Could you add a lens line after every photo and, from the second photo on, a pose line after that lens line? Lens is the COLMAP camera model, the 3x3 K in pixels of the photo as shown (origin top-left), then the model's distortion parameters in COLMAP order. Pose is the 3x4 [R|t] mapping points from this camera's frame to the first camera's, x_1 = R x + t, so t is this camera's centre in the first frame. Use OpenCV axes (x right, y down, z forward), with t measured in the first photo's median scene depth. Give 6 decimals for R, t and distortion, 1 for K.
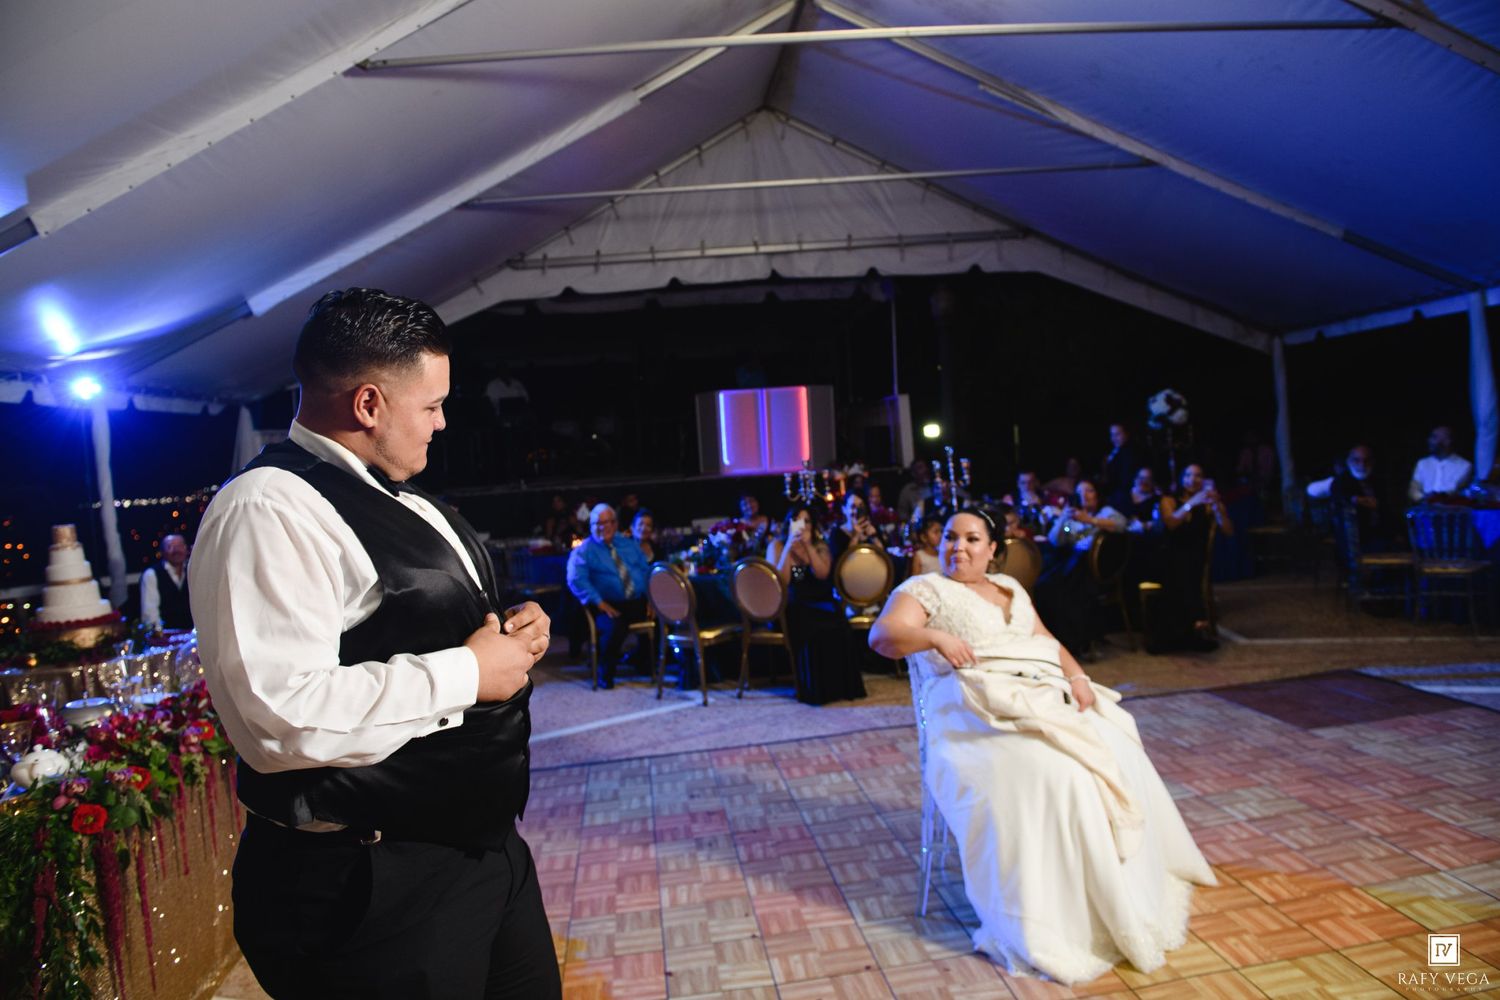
lens RADIAL K [[1016.9, 0, 753.8], [0, 1016.9, 503.8], [0, 0, 1]] dist [-0.050367, -0.002777]
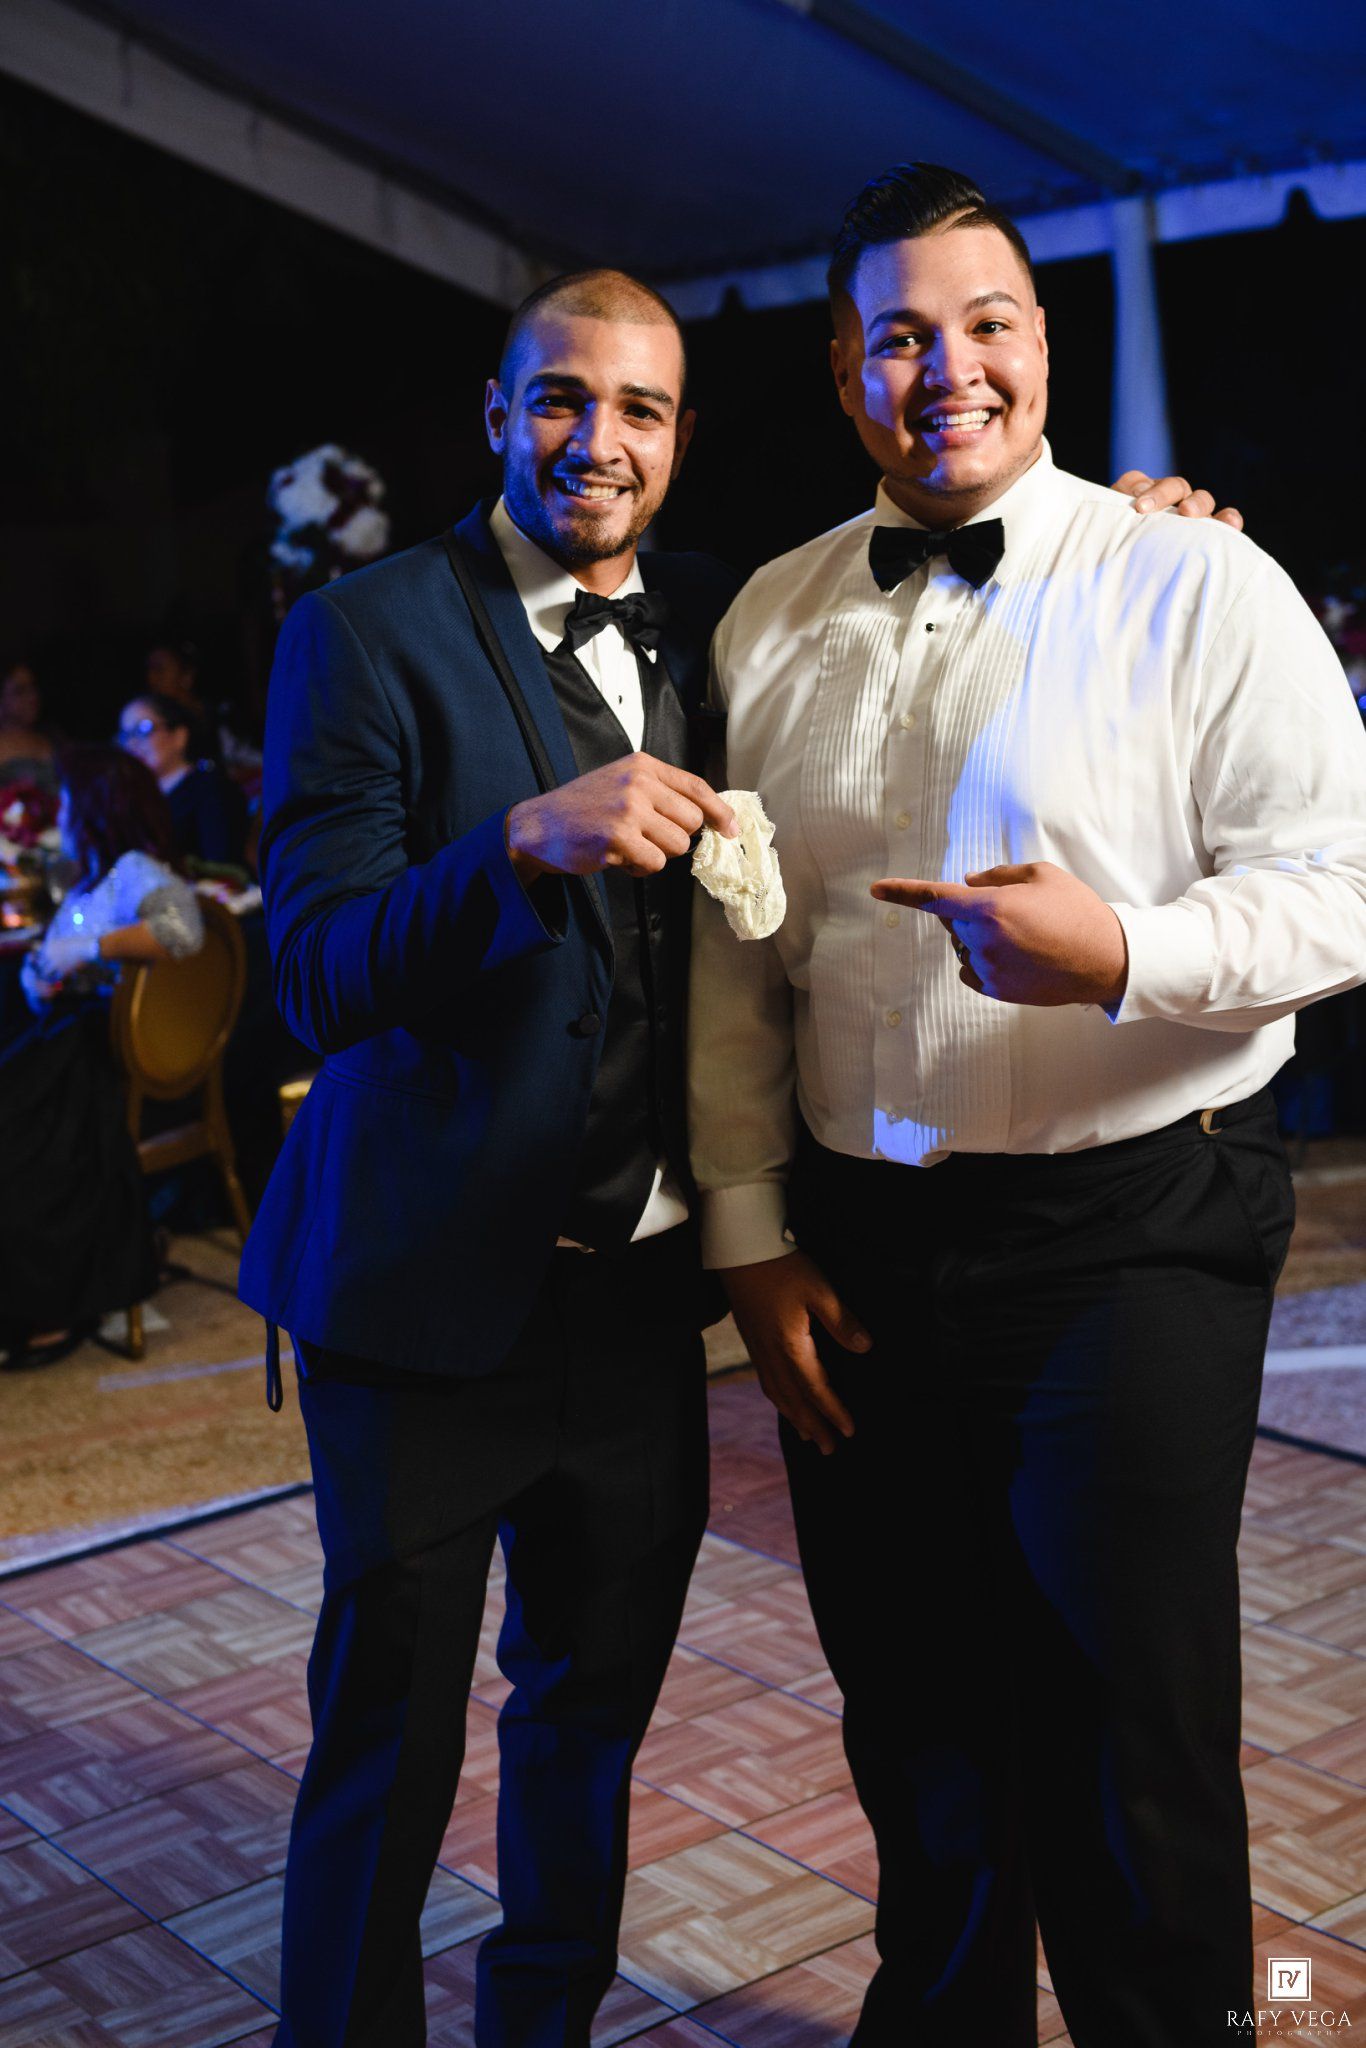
lens RADIAL K [[2942.1, 0, 683.0], [0, 2942.1, 1024.0], [0, 0, 1]] dist [0.115193, 0.068022]
pose [[0.869905, -0.057731, 0.489830, 0.078508], [0.013102, 0.995480, 0.094059, -0.040528], [-0.493046, -0.075404, 0.866729, 0.251953]]
